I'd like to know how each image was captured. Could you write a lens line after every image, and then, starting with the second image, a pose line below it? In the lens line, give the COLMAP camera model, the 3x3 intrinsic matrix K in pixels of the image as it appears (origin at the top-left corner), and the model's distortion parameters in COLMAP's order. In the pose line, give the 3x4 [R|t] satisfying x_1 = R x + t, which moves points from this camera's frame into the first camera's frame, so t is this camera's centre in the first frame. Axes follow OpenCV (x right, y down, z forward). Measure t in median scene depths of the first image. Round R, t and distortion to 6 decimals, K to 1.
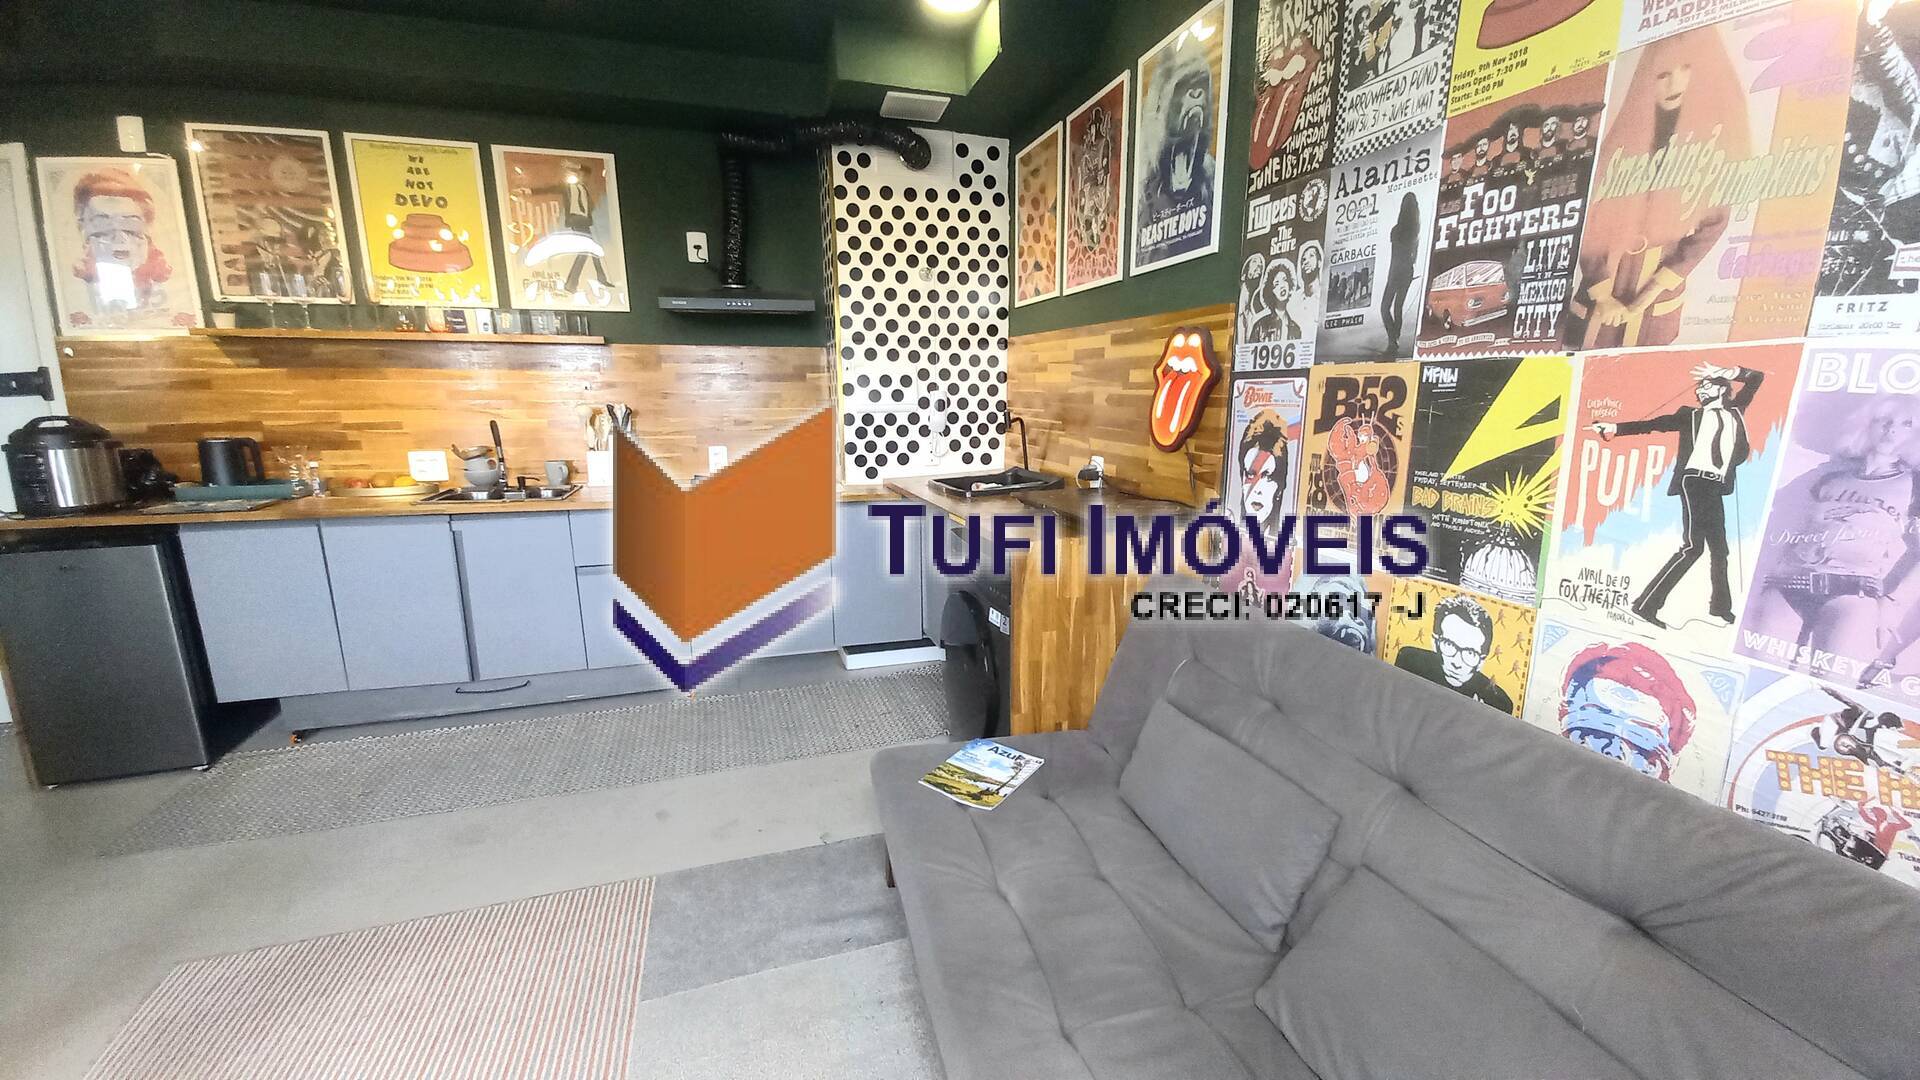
lens RADIAL K [[760.6, 0, 972.2], [0, 760.6, 553.0], [0, 0, 1]] dist [0.014748, -0.011261]
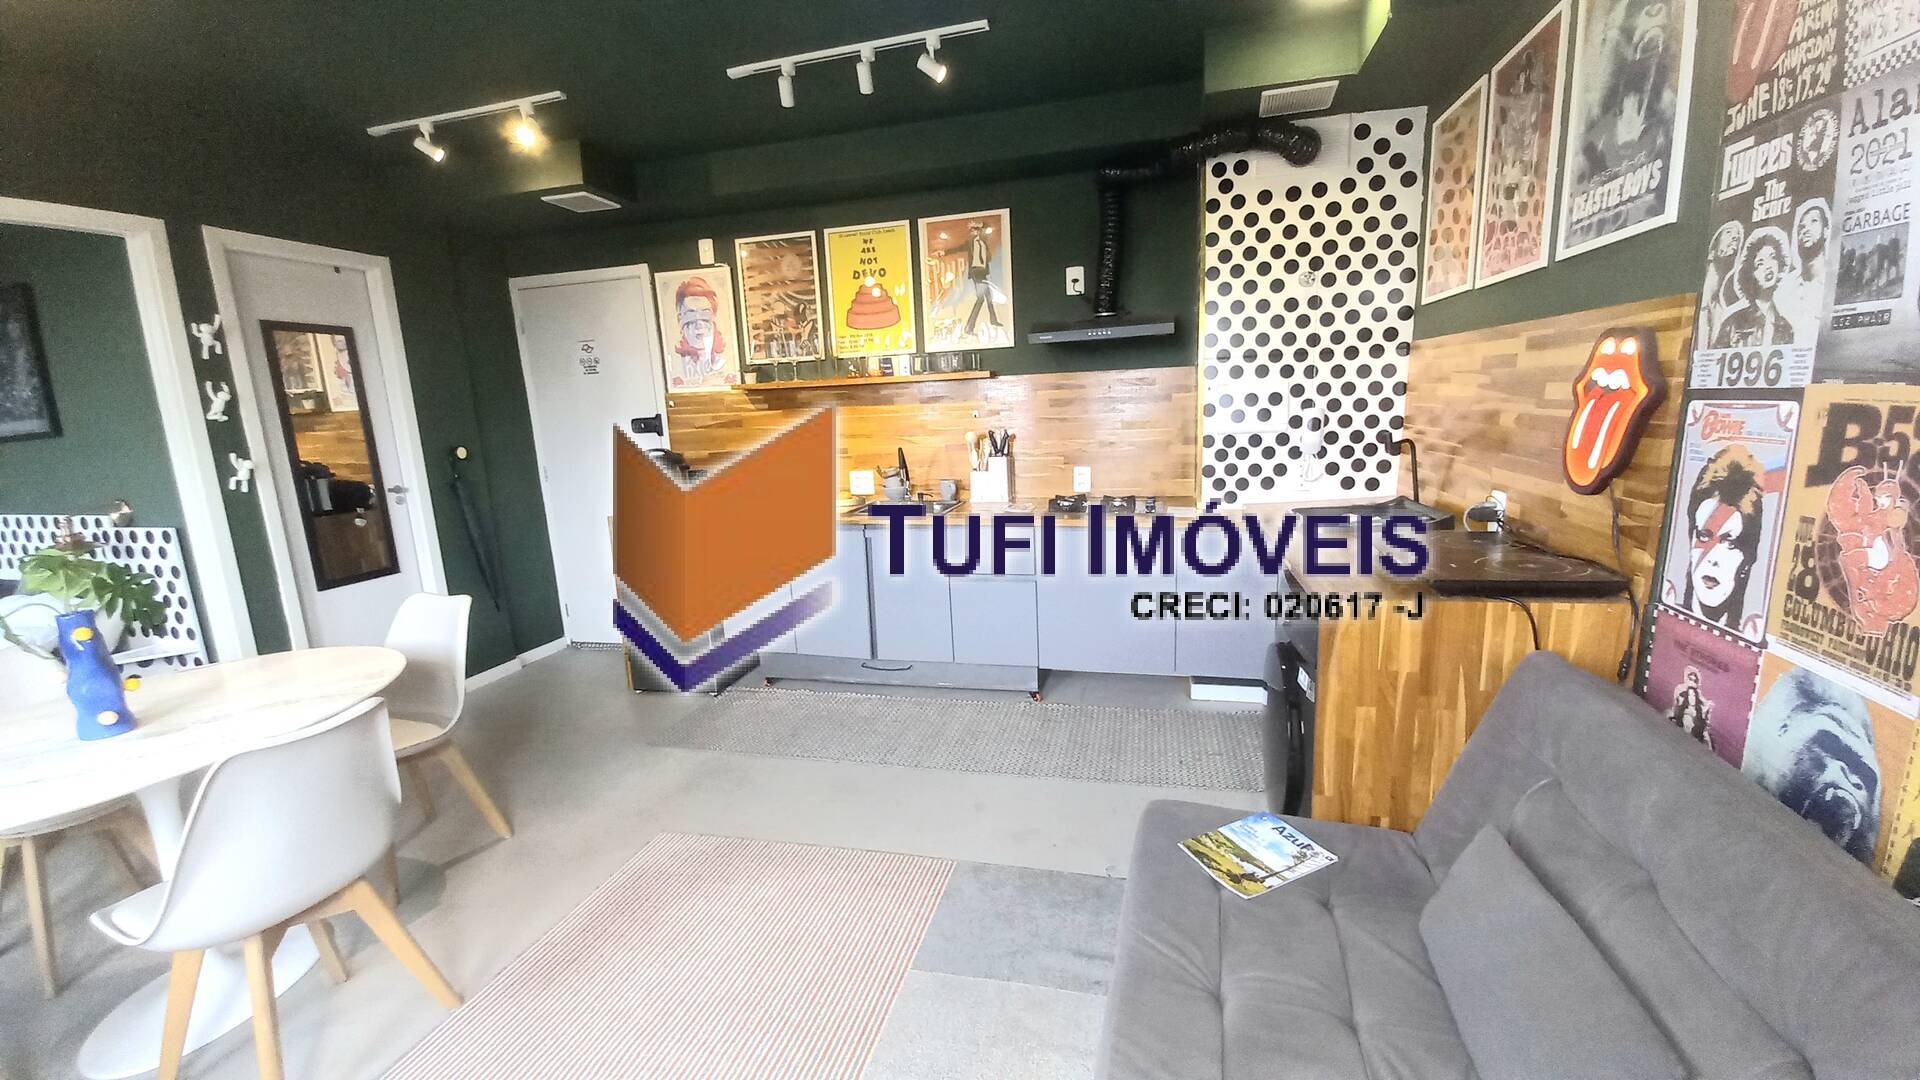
lens RADIAL K [[760.6, 0, 962.1], [0, 760.6, 554.6], [0, 0, 1]] dist [0.014748, -0.011261]
pose [[0.843274, 0.069456, -0.532977, 0.123173], [-0.068939, 0.997402, 0.020904, -0.039726], [0.533044, 0.019115, 0.845871, 0.032140]]
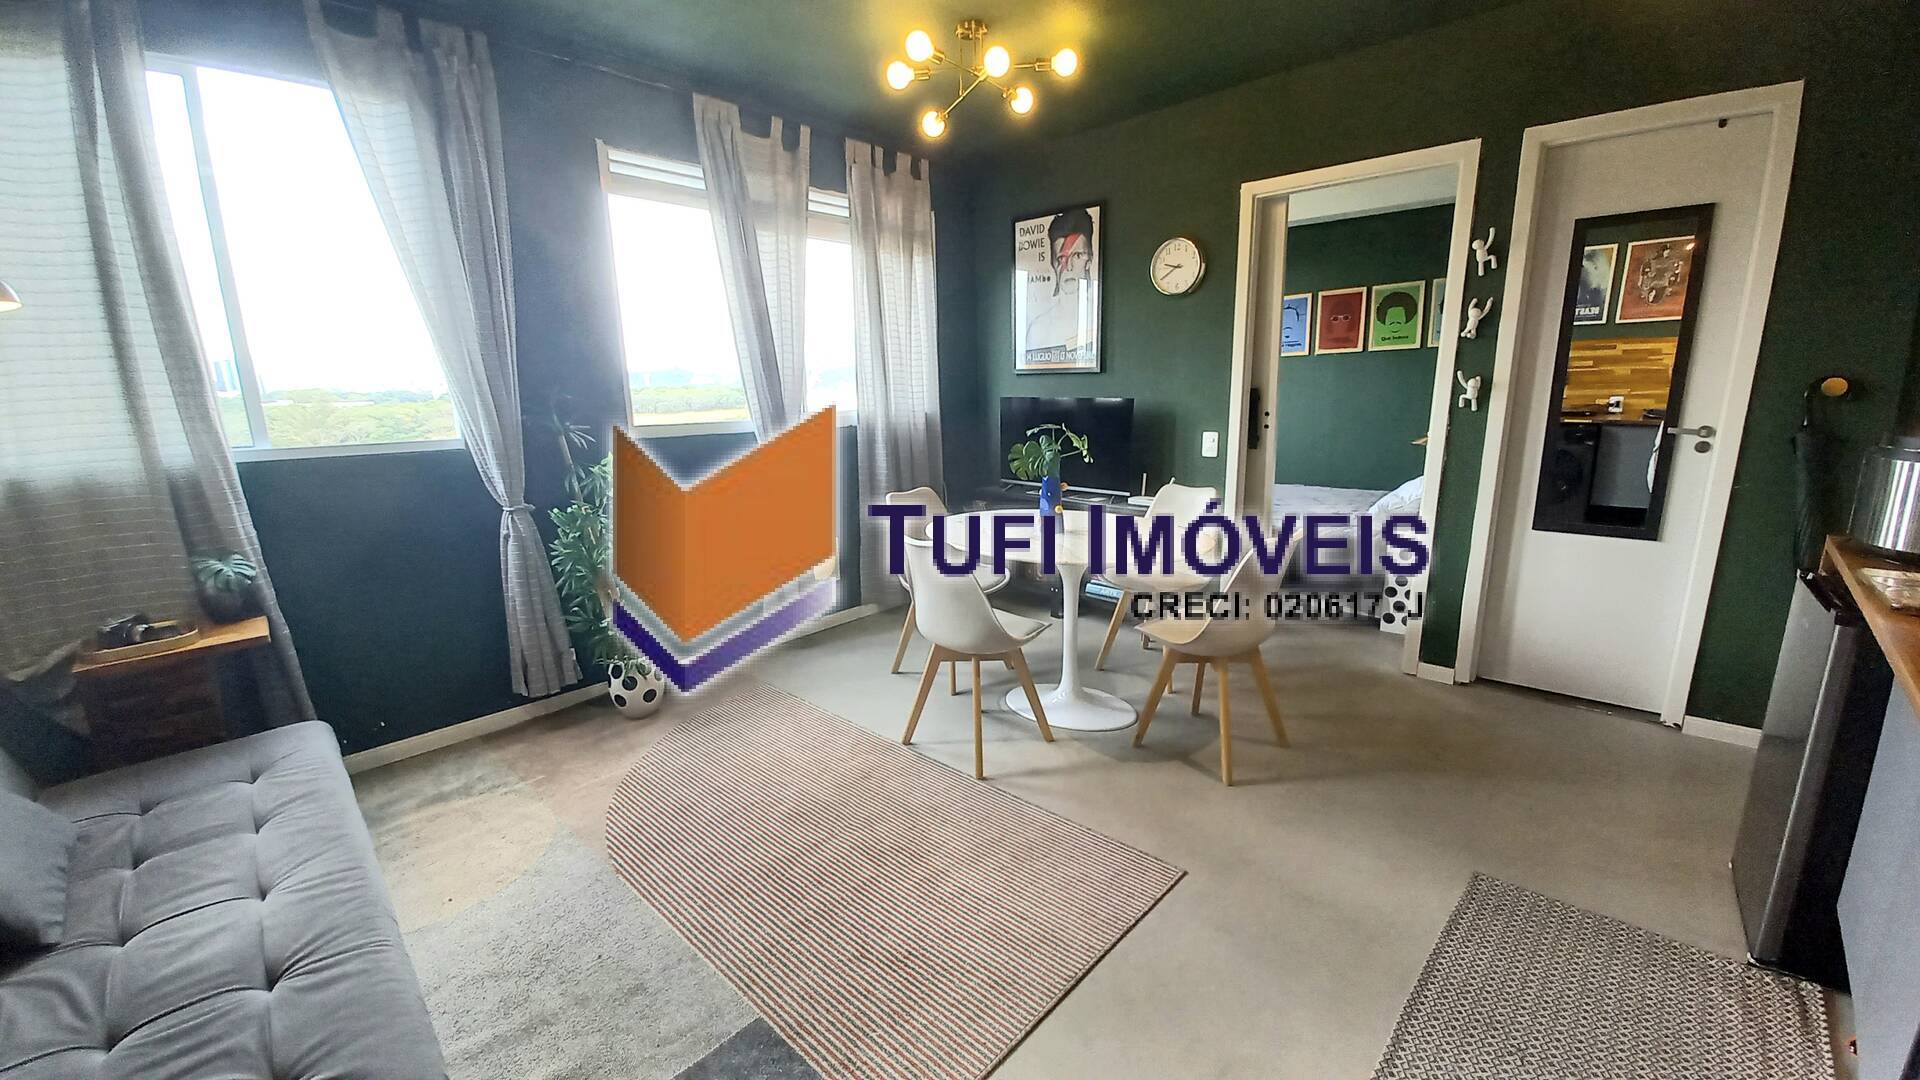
lens RADIAL K [[760.6, 0, 958.5], [0, 760.6, 553.4], [0, 0, 1]] dist [0.014748, -0.011261]
pose [[-0.877560, 0.132374, -0.460831, -0.165747], [-0.068639, 0.916549, 0.393988, -0.237461], [0.474528, 0.377379, -0.795241, 1.050974]]
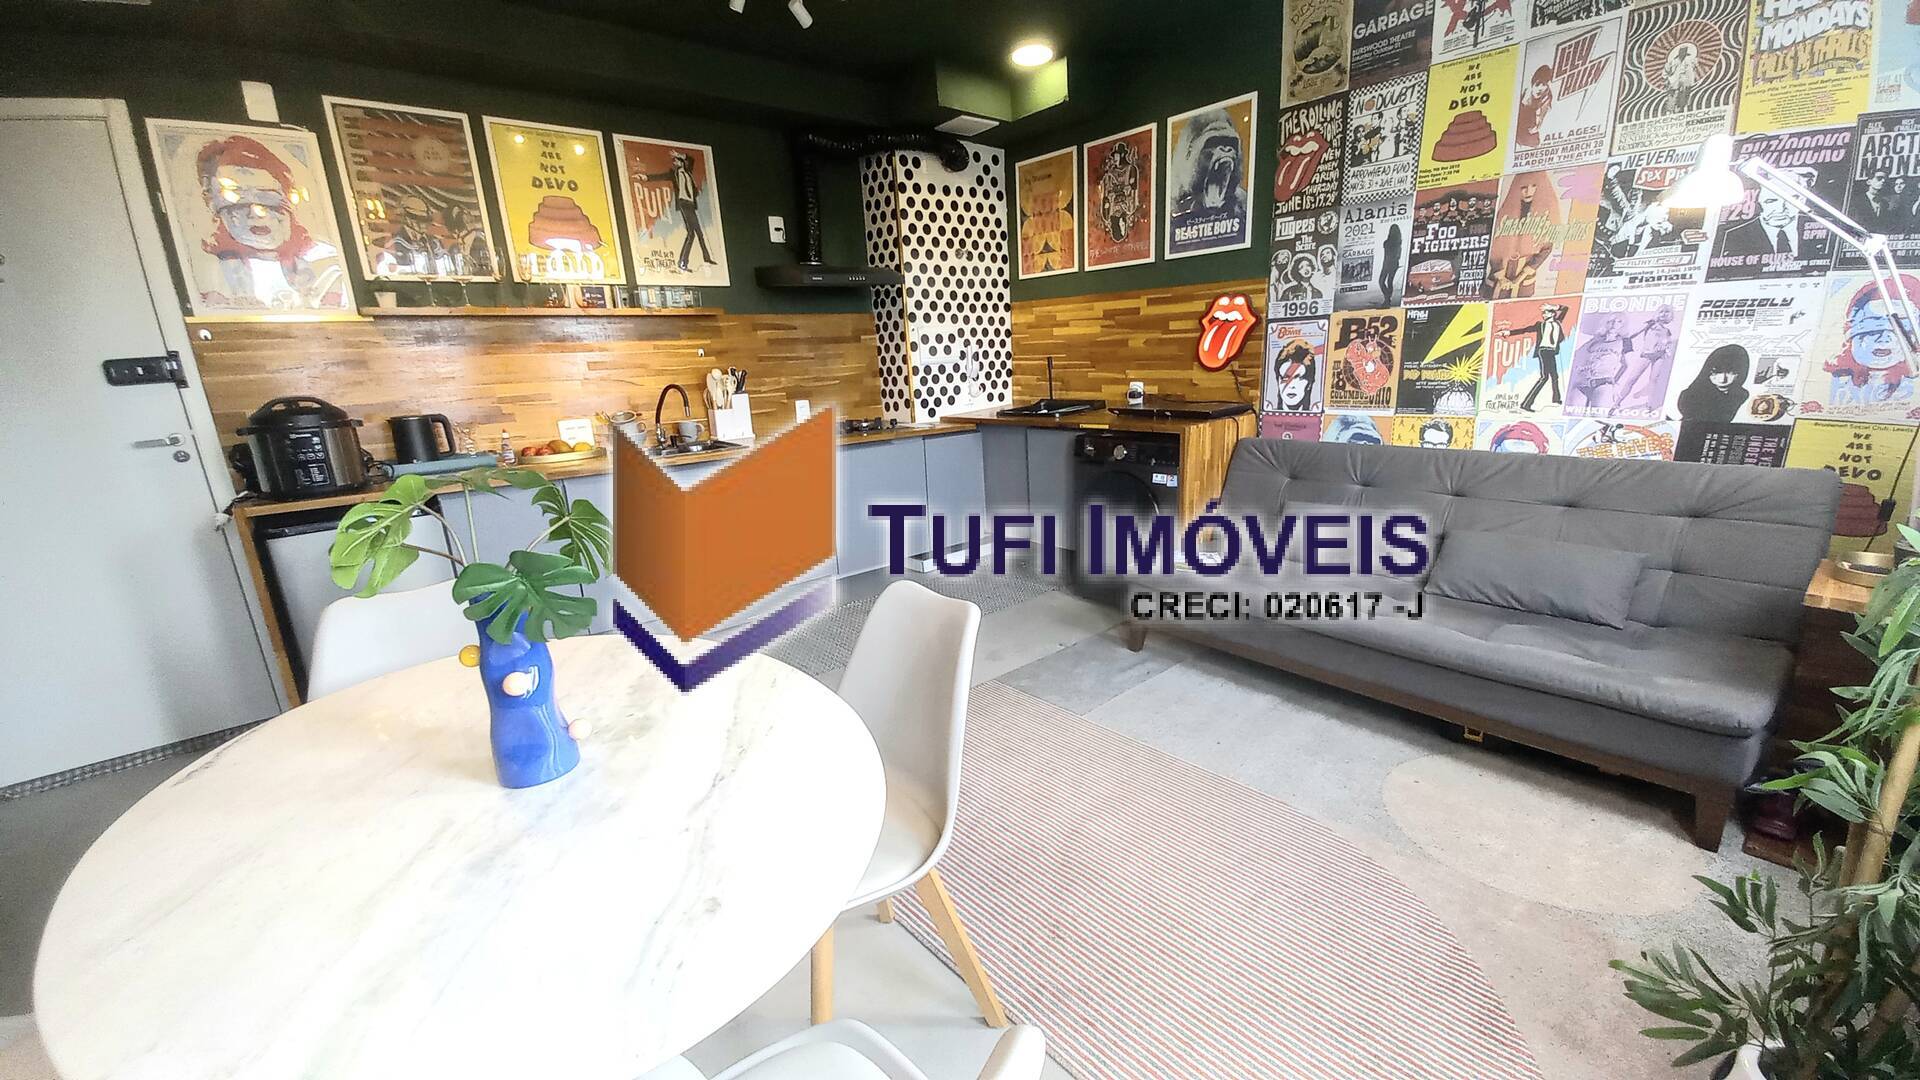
lens RADIAL K [[760.6, 0, 969.0], [0, 760.6, 554.8], [0, 0, 1]] dist [0.014748, -0.011261]
pose [[0.913877, -0.144929, 0.379242, -0.756635], [0.128252, 0.989337, 0.069023, 0.063172], [-0.385202, -0.014440, 0.922719, -0.251820]]
